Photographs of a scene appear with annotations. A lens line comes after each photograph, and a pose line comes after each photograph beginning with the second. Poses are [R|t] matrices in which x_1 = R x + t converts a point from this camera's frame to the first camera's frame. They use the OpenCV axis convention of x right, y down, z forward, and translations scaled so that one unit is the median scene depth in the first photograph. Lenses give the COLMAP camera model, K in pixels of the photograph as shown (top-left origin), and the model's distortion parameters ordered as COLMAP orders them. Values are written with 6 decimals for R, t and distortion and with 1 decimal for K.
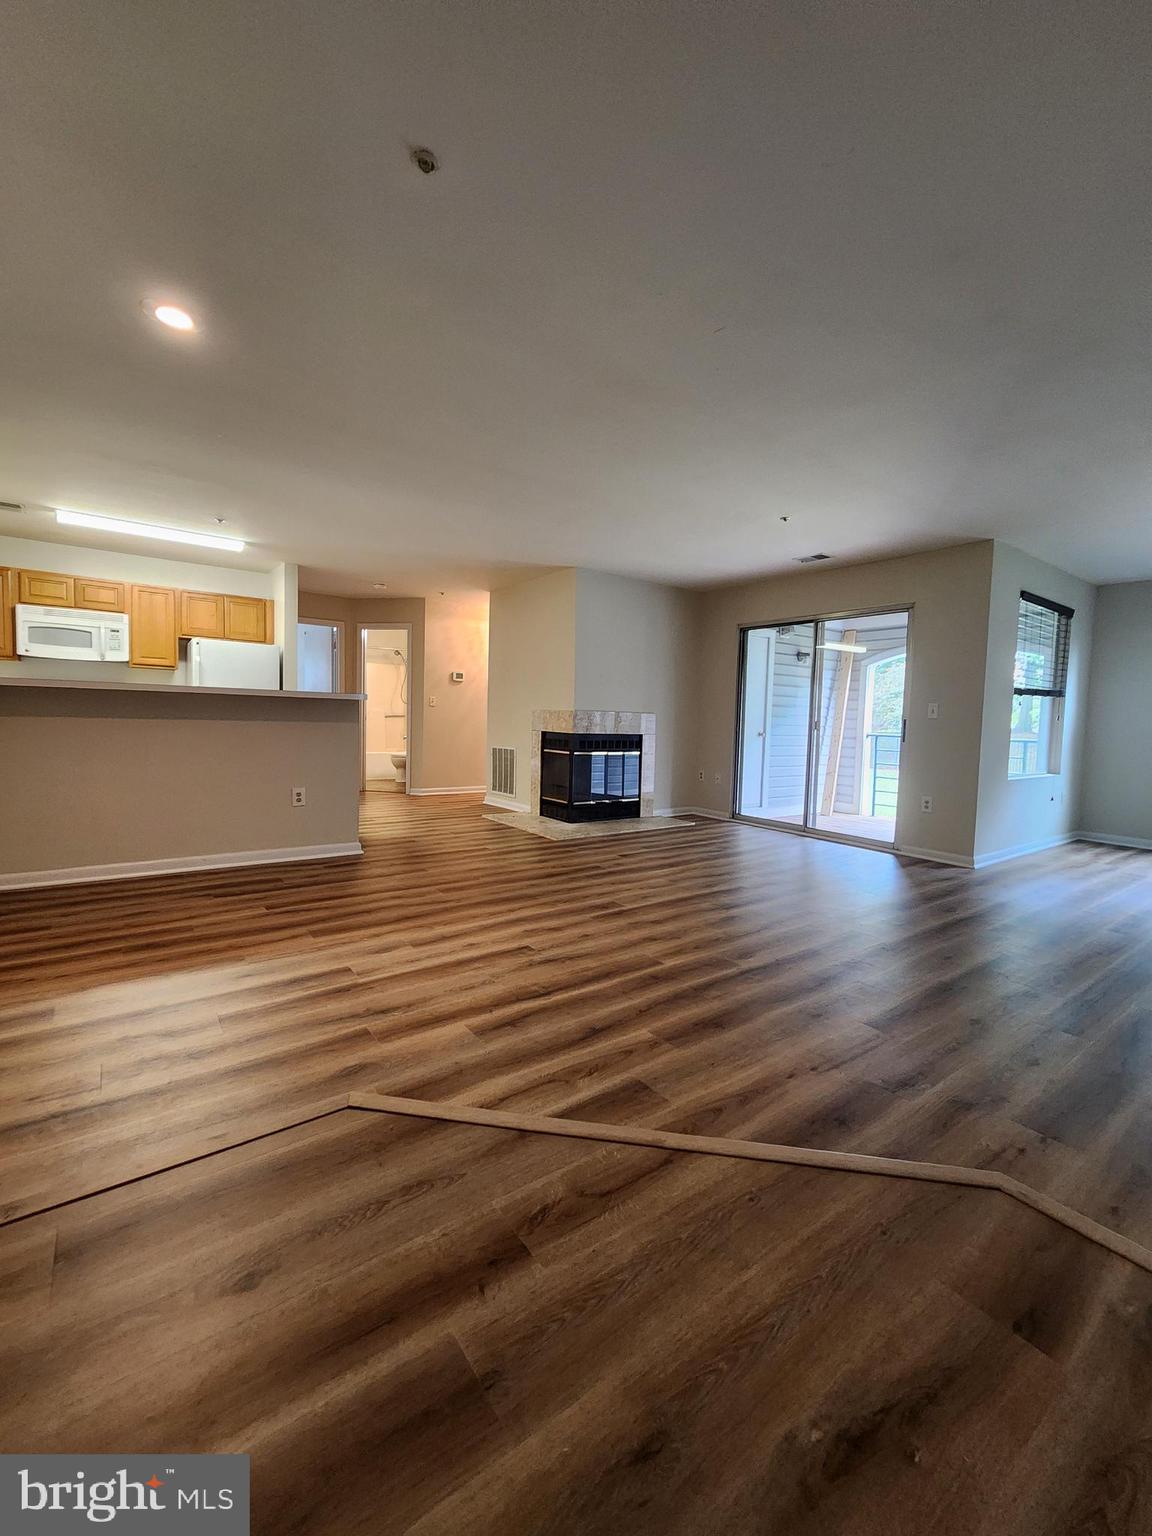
lens RADIAL K [[629.7, 0, 583.1], [0, 629.7, 753.2], [0, 0, 1]] dist [0.003928, -0.001495]
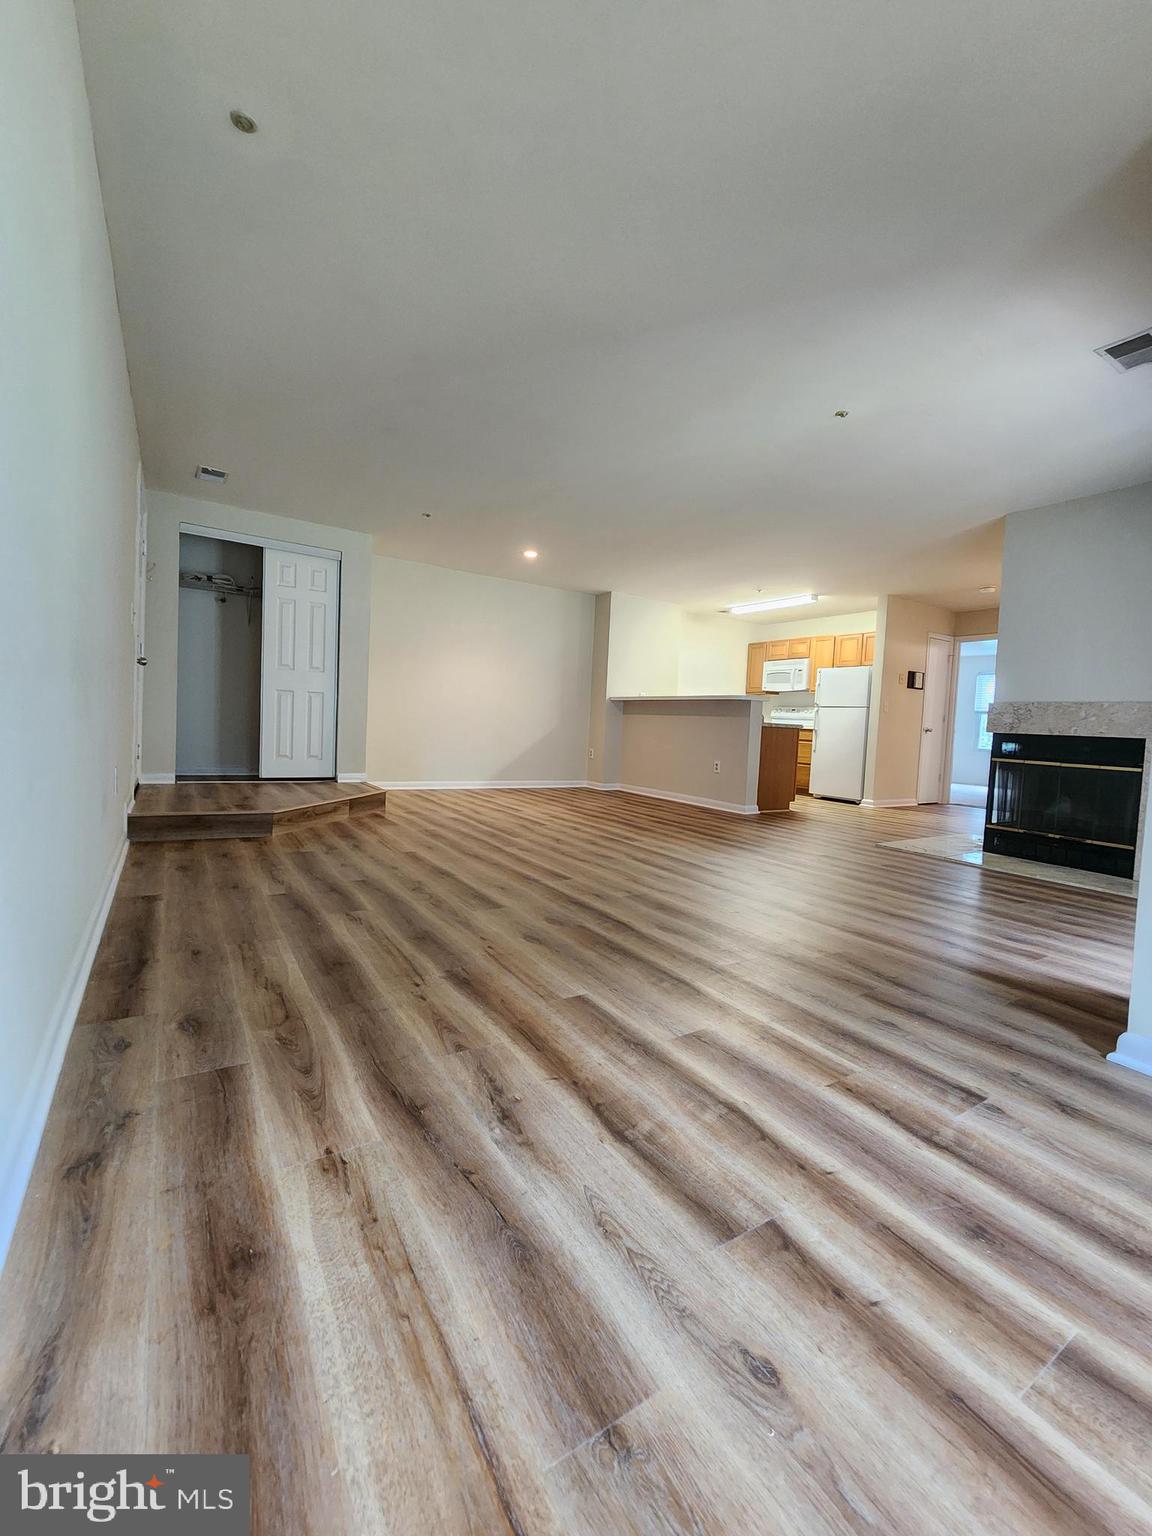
lens RADIAL K [[629.7, 0, 580.9], [0, 629.7, 763.9], [0, 0, 1]] dist [0.003928, -0.001495]
pose [[-0.063073, 0.032671, -0.997474, 0.901707], [-0.103138, 0.993899, 0.039076, 0.028477], [0.992665, 0.105343, -0.059319, 0.651640]]
